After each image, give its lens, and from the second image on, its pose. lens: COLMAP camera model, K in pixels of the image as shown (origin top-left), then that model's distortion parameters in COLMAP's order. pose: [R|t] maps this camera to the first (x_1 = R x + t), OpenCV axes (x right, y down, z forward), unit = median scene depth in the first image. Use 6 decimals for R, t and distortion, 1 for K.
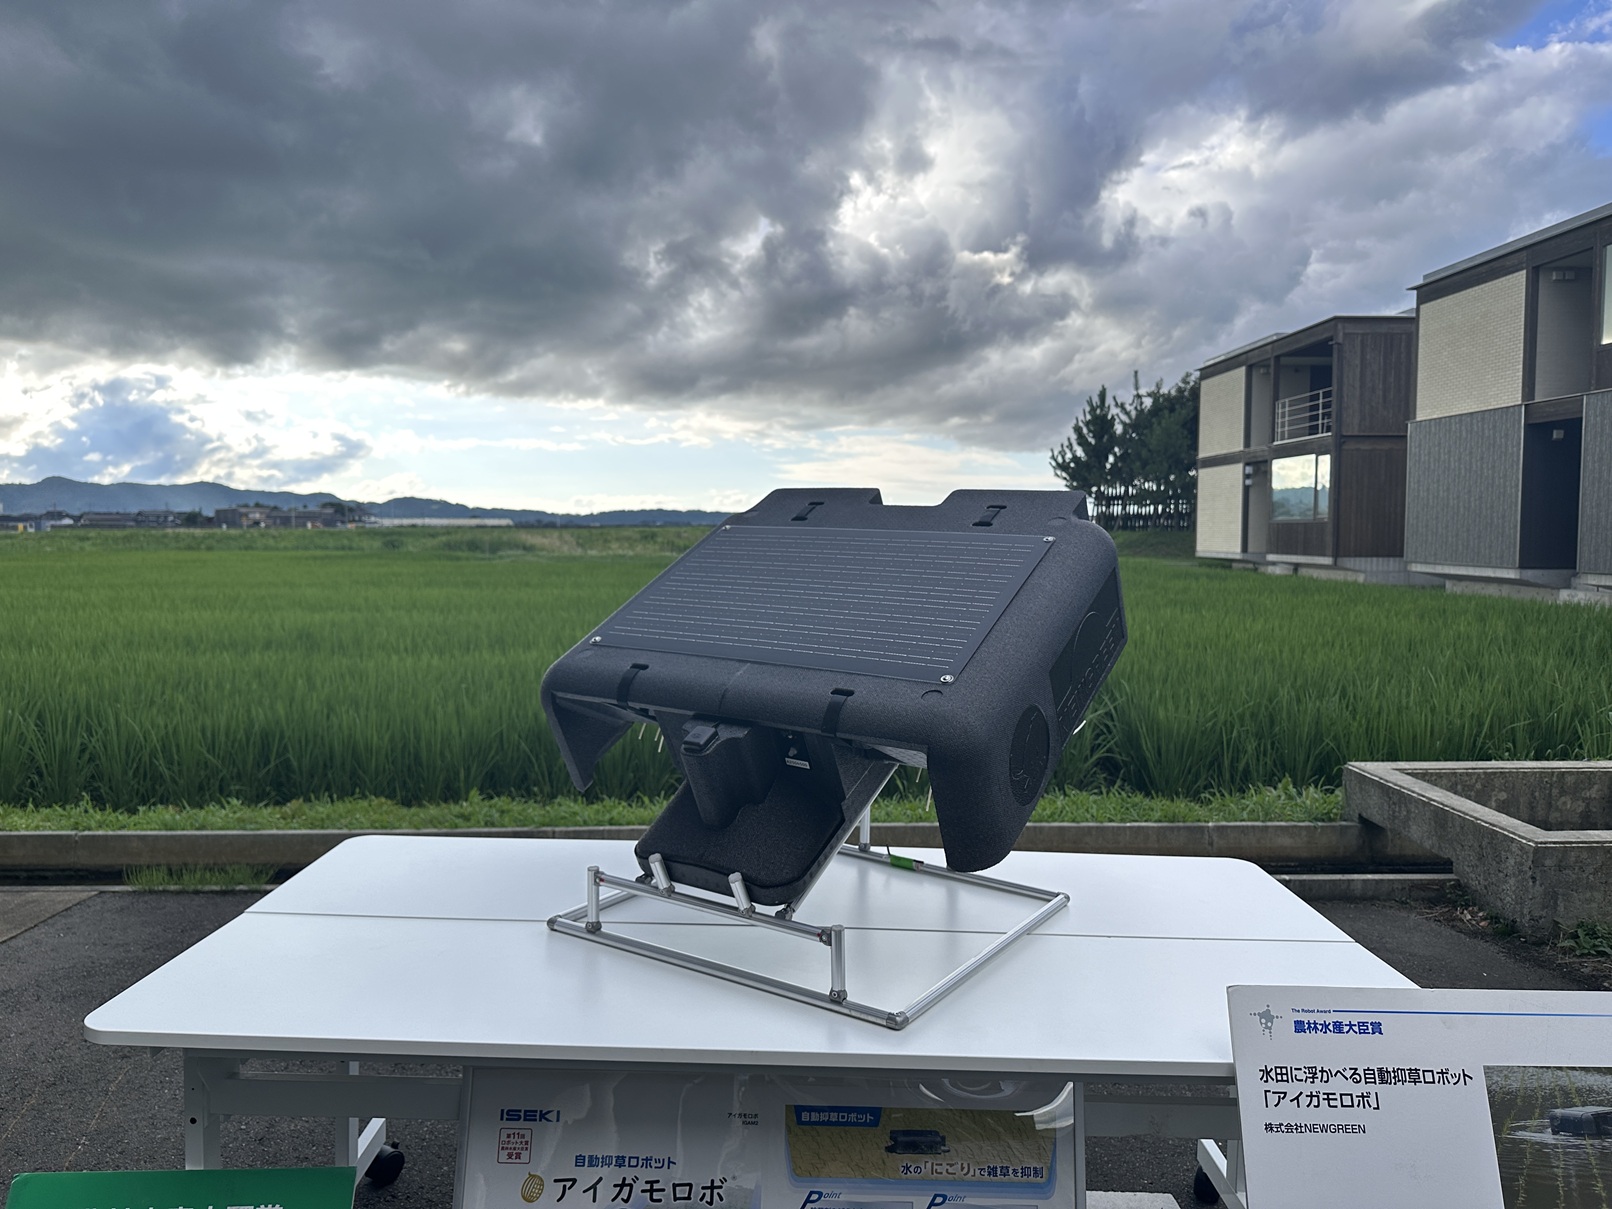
lens RADIAL K [[1136.6, 0, 803.7], [0, 1136.6, 597.7], [0, 0, 1]] dist [0.060164, -0.067033]
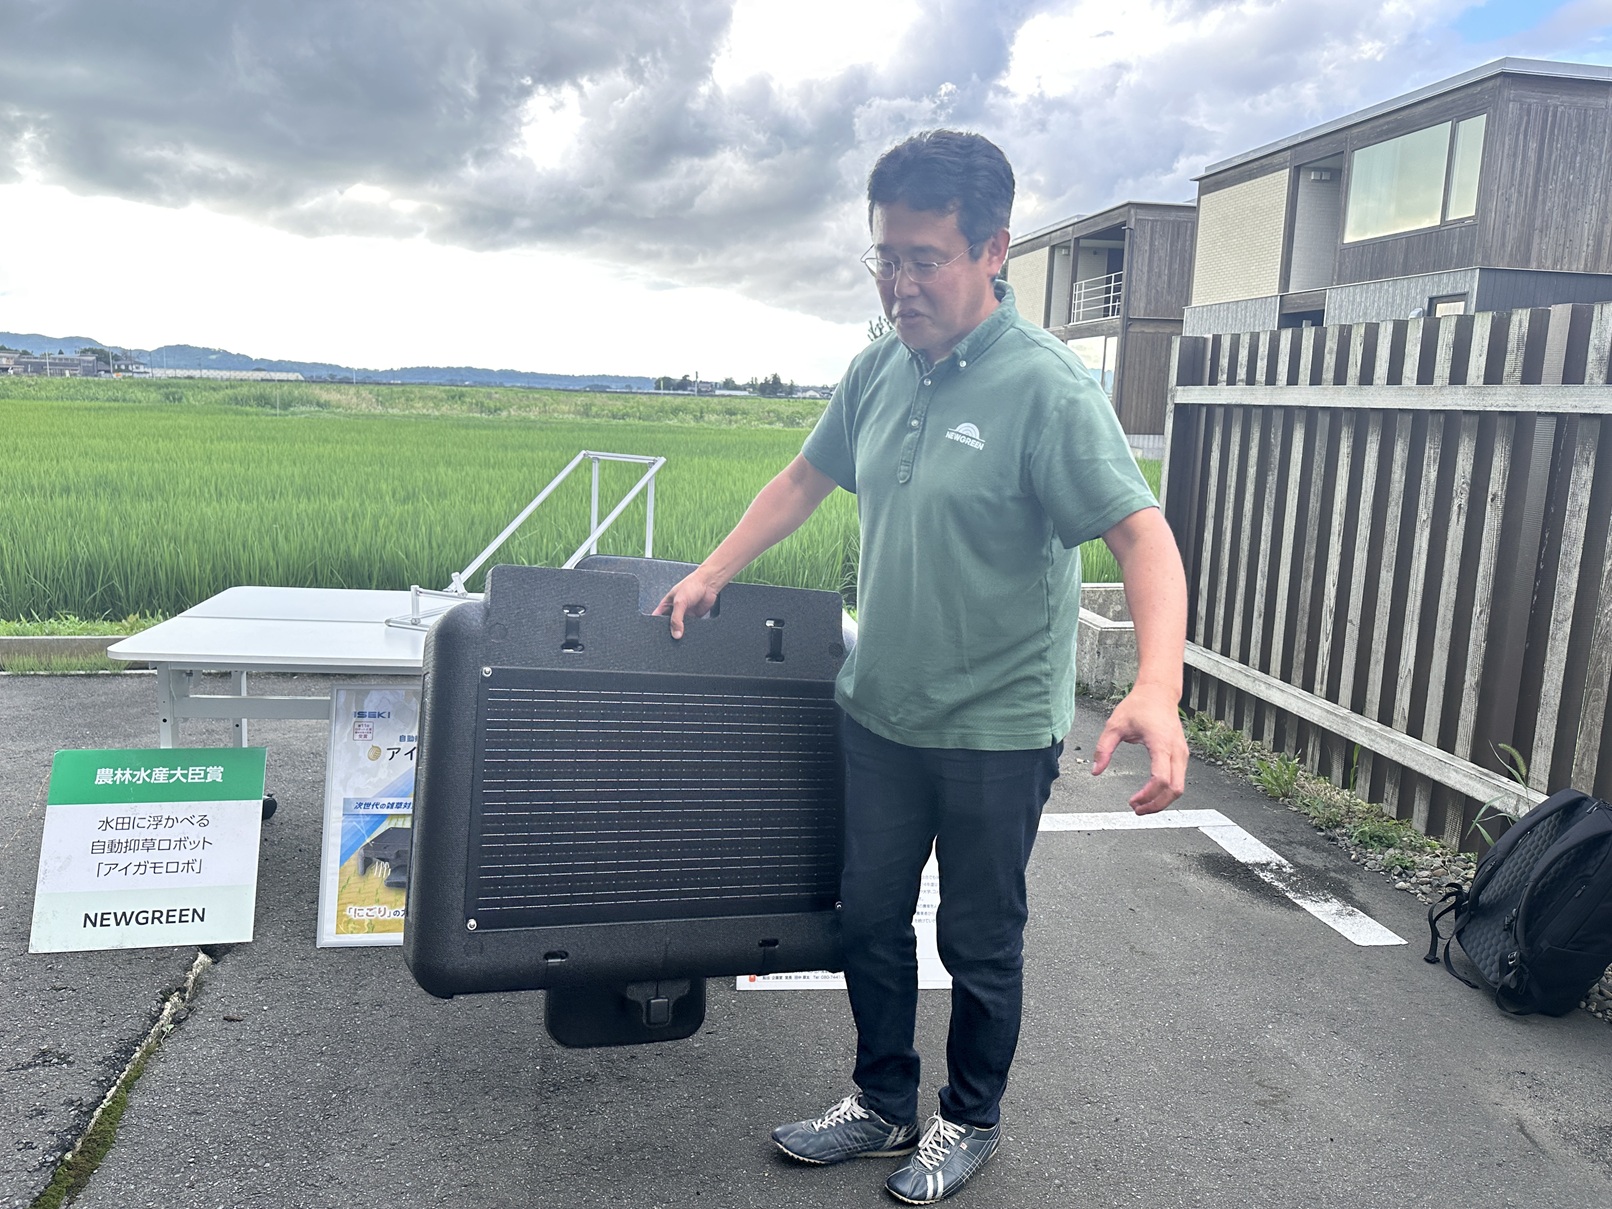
lens RADIAL K [[1185.3, 0, 808.9], [0, 1185.3, 603.0], [0, 0, 1]] dist [0.035691, -0.041243]
pose [[0.988664, 0.001980, 0.150135, 0.049528], [-0.018633, 0.993801, 0.109598, 0.022832], [-0.148987, -0.111153, 0.982572, -0.288602]]
